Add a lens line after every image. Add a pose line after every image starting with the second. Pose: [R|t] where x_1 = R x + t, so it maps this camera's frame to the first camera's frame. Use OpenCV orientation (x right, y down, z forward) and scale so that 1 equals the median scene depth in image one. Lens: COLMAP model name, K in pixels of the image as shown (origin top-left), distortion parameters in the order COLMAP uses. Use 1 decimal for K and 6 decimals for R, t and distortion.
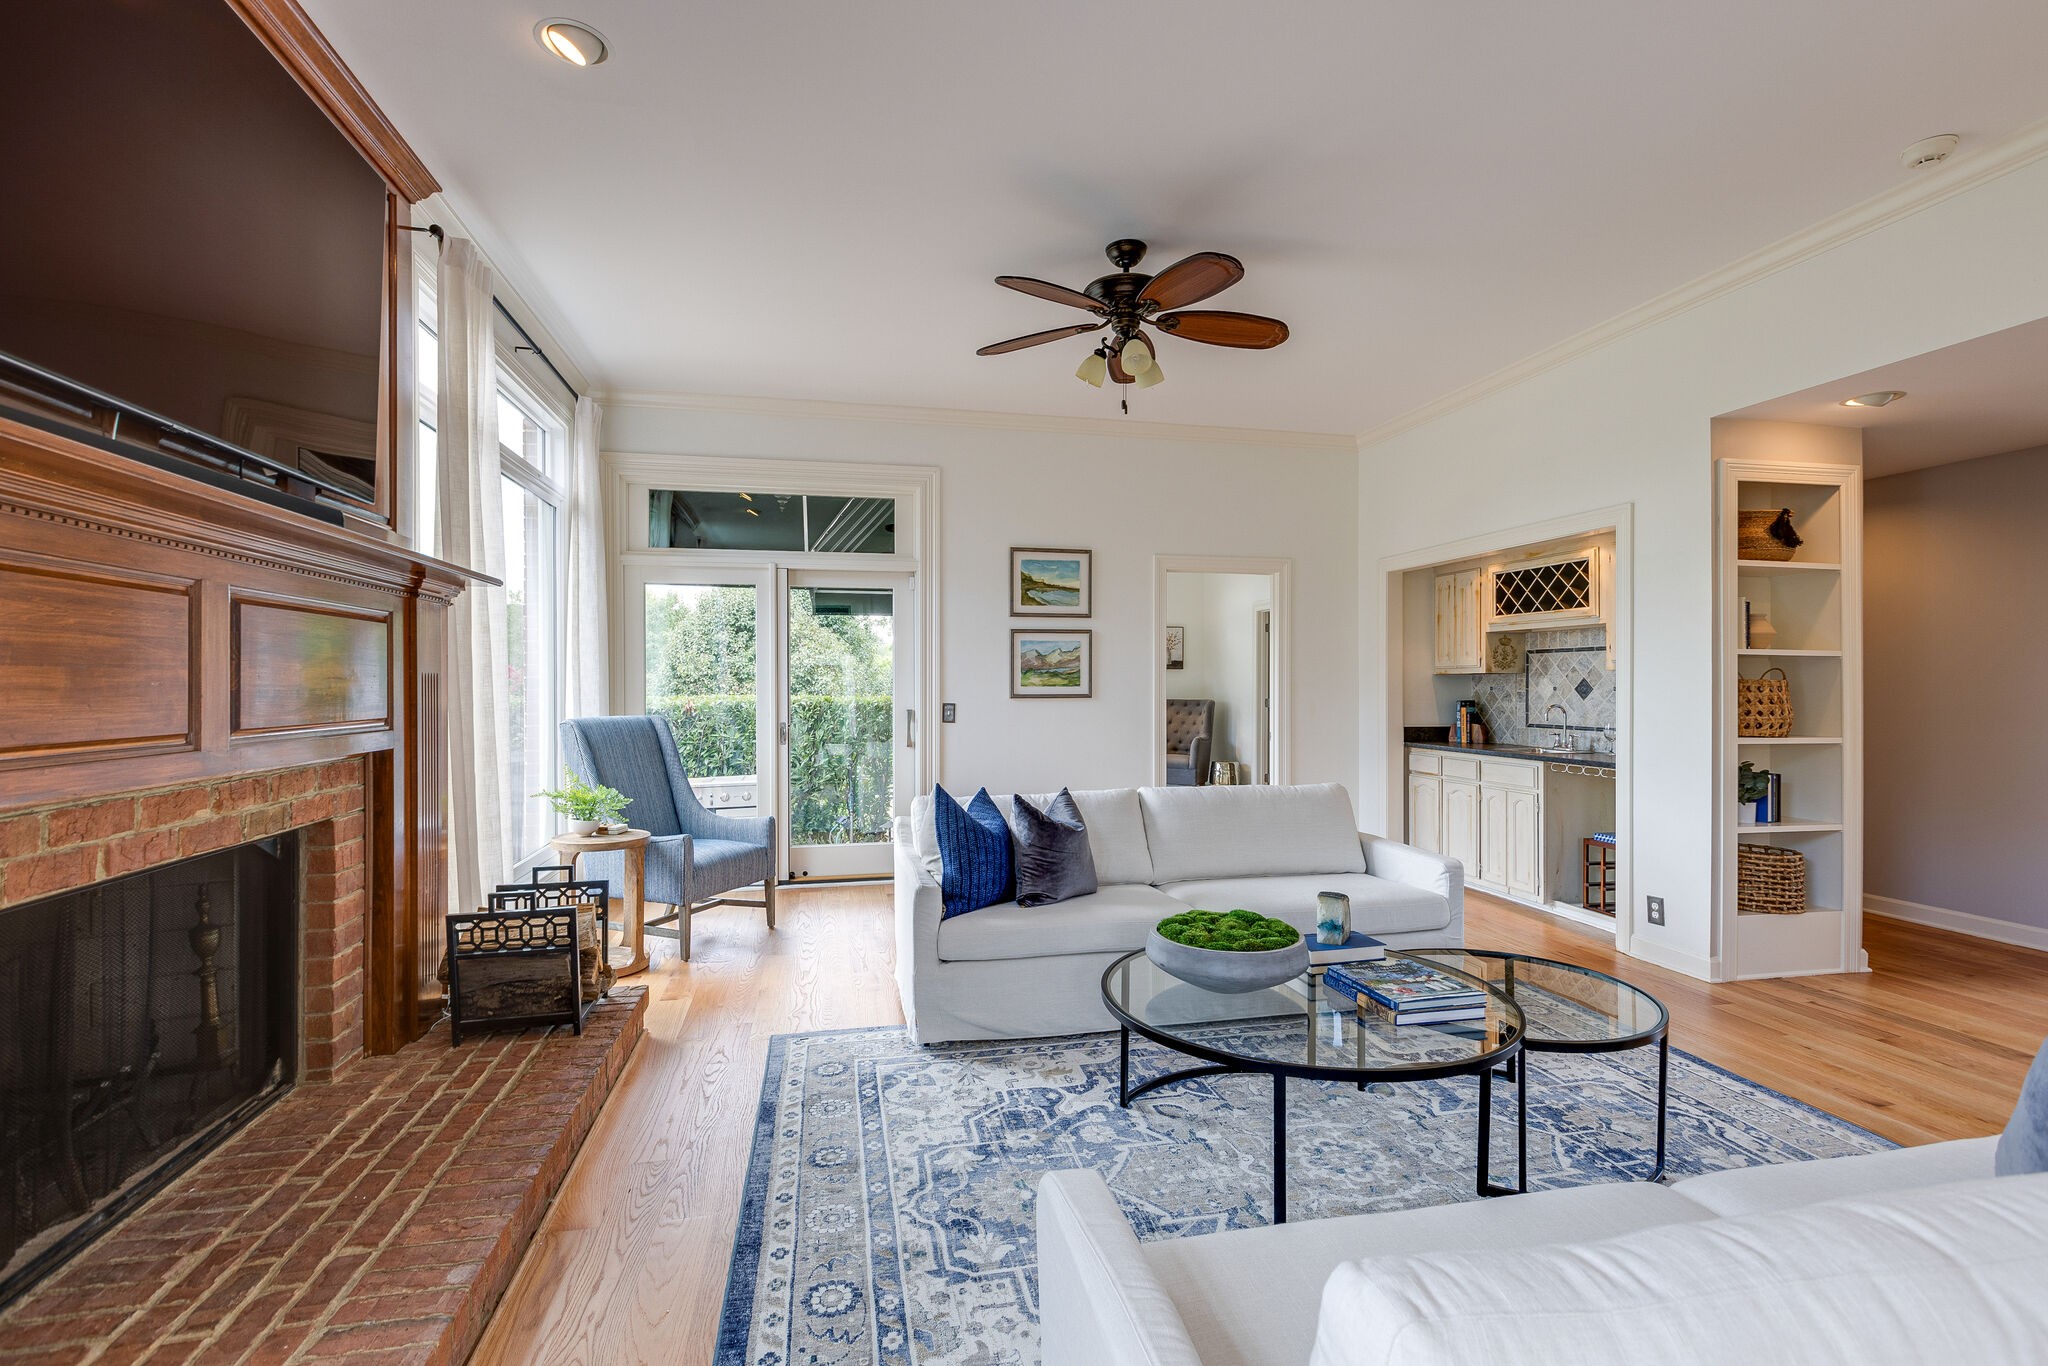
lens RADIAL K [[952.4, 0, 1025.6], [0, 952.4, 685.7], [0, 0, 1]] dist [0.000476, -0.000125]
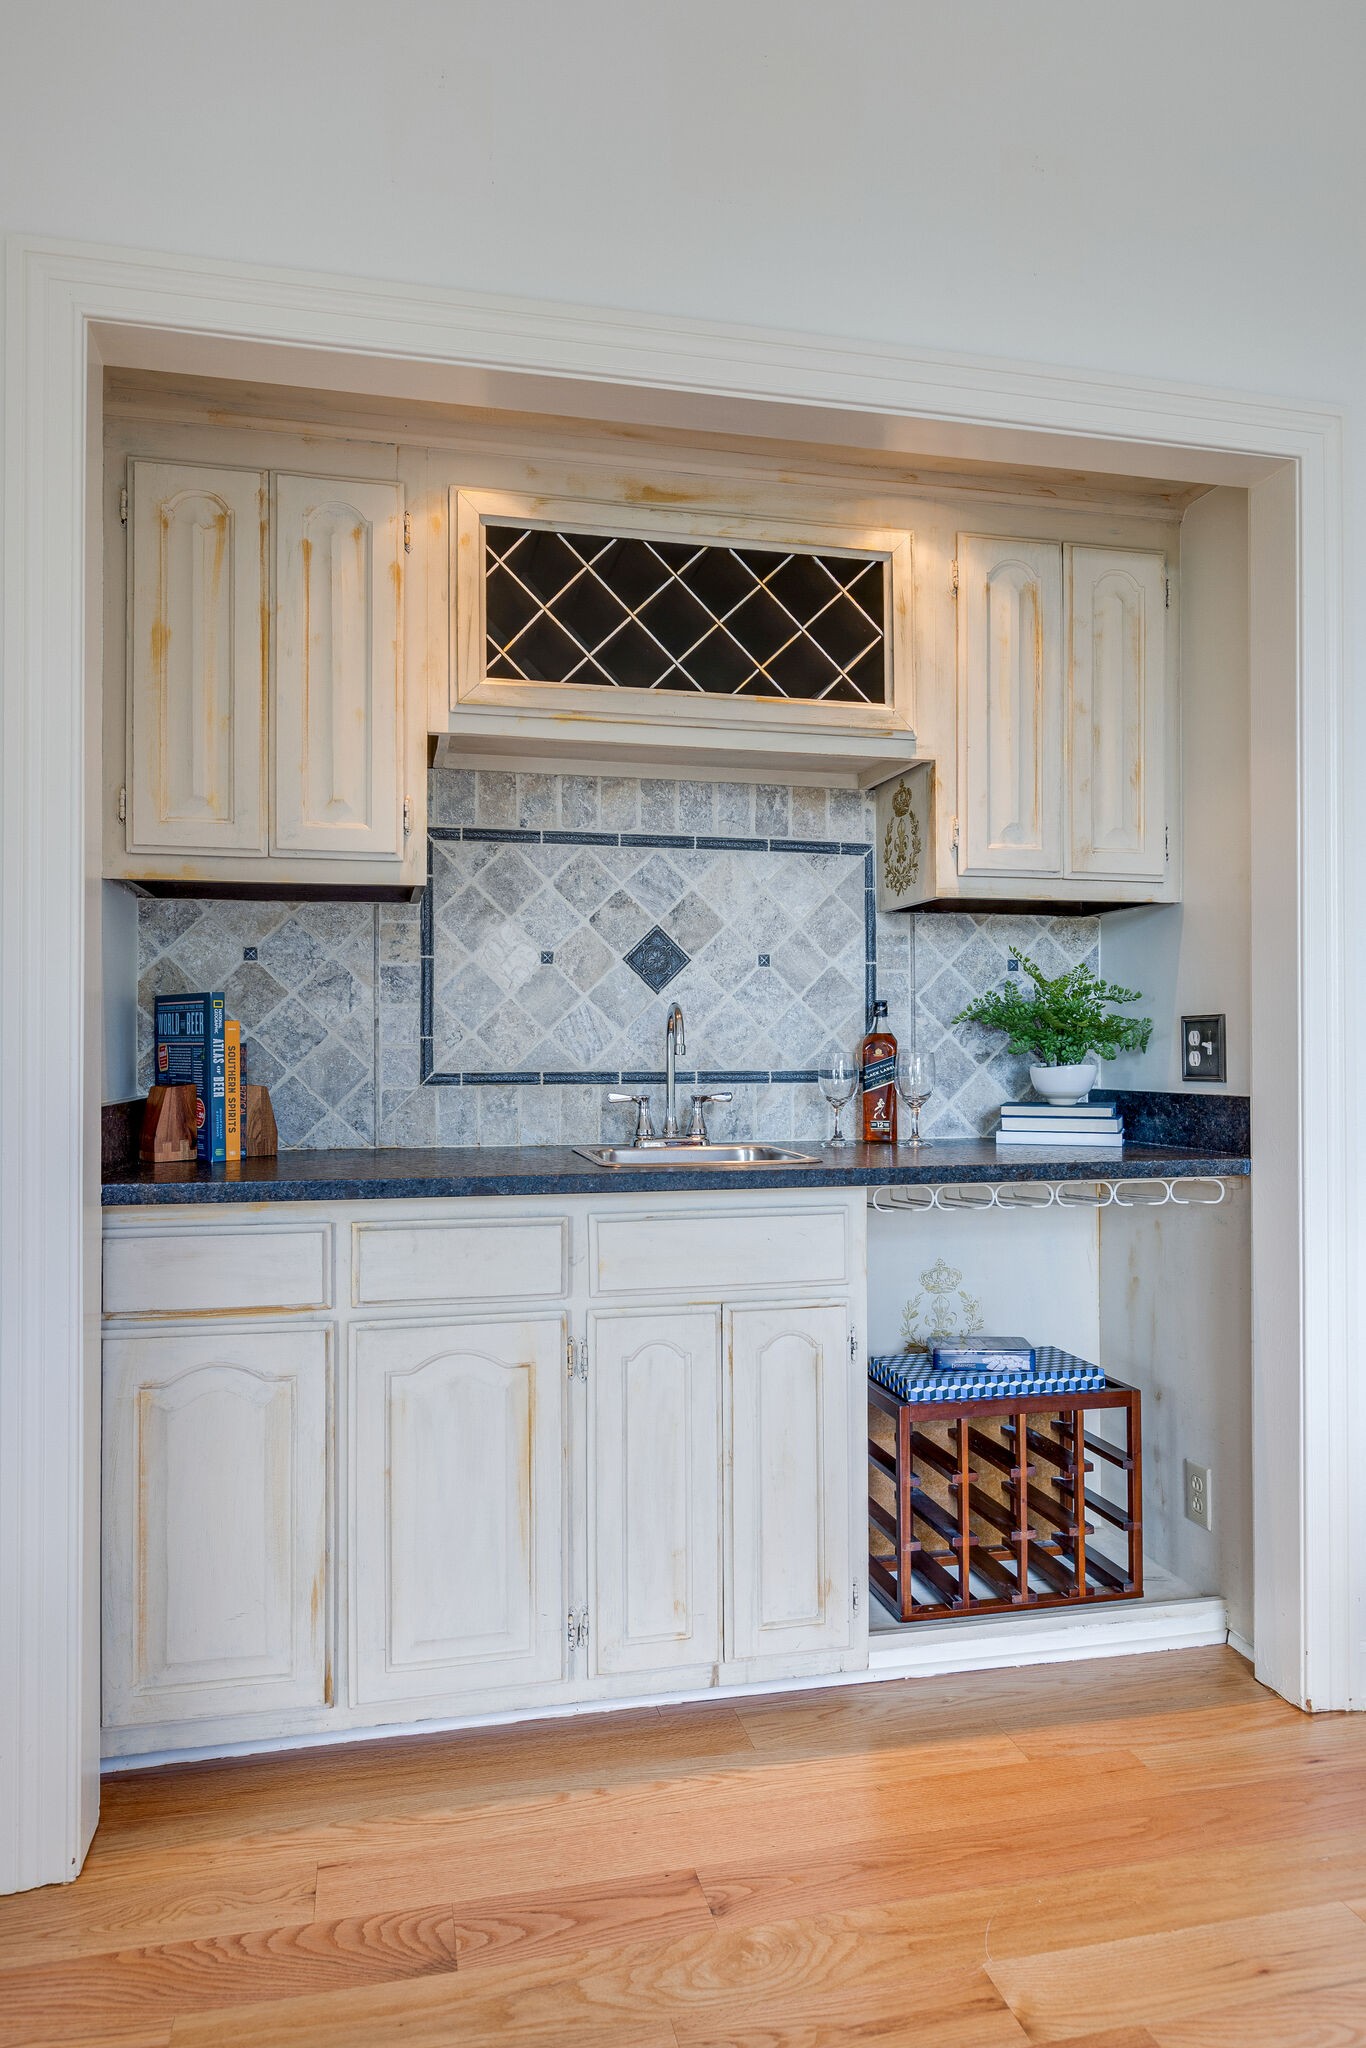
lens RADIAL K [[1234.2, 0, 682.9], [0, 1234.2, 1023.7], [0, 0, 1]] dist [0.003373, 0.000195]
pose [[-0.007313, 0.000763, 0.999973, 0.147250], [0.002540, 0.999996, -0.000745, 0.026464], [-0.999970, 0.002535, -0.007315, 0.981654]]
